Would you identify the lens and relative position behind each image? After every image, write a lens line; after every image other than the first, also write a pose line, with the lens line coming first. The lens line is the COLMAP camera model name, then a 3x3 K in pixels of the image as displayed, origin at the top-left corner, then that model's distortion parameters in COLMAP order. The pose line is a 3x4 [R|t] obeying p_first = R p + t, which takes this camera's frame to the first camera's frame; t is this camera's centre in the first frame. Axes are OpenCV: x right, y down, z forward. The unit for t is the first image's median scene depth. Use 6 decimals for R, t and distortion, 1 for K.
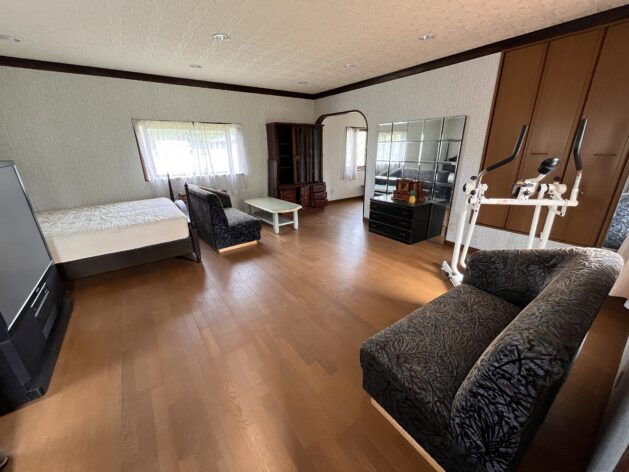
lens RADIAL K [[254.1, 0, 314.9], [0, 254.1, 236.4], [0, 0, 1]] dist [-0.004176, 0.000019]
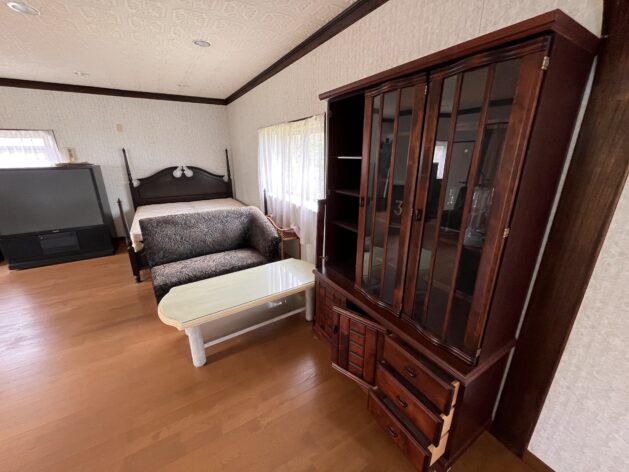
lens RADIAL K [[254.1, 0, 315.2], [0, 254.1, 237.0], [0, 0, 1]] dist [-0.004176, 0.000019]
pose [[-0.075184, 0.311801, -0.947168, 0.240082], [-0.330966, 0.888209, 0.318664, -0.402498], [0.940643, 0.337439, 0.036417, 1.102809]]
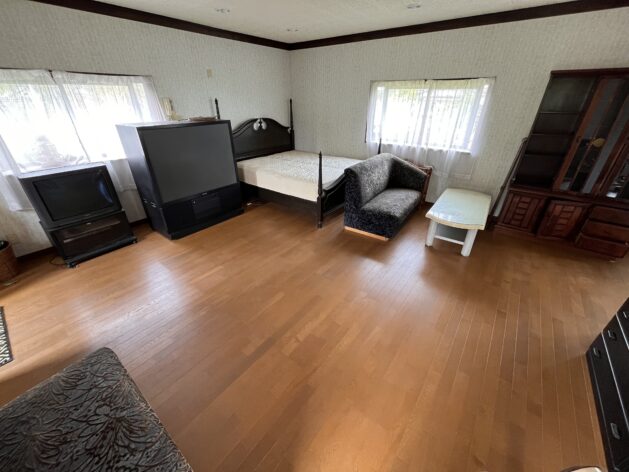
lens RADIAL K [[254.1, 0, 311.8], [0, 254.1, 234.2], [0, 0, 1]] dist [-0.004176, 0.000019]
pose [[0.277236, 0.455302, -0.846073, 0.323978], [-0.324653, 0.873188, 0.363514, -0.179583], [0.904290, 0.173901, 0.389894, 0.406576]]
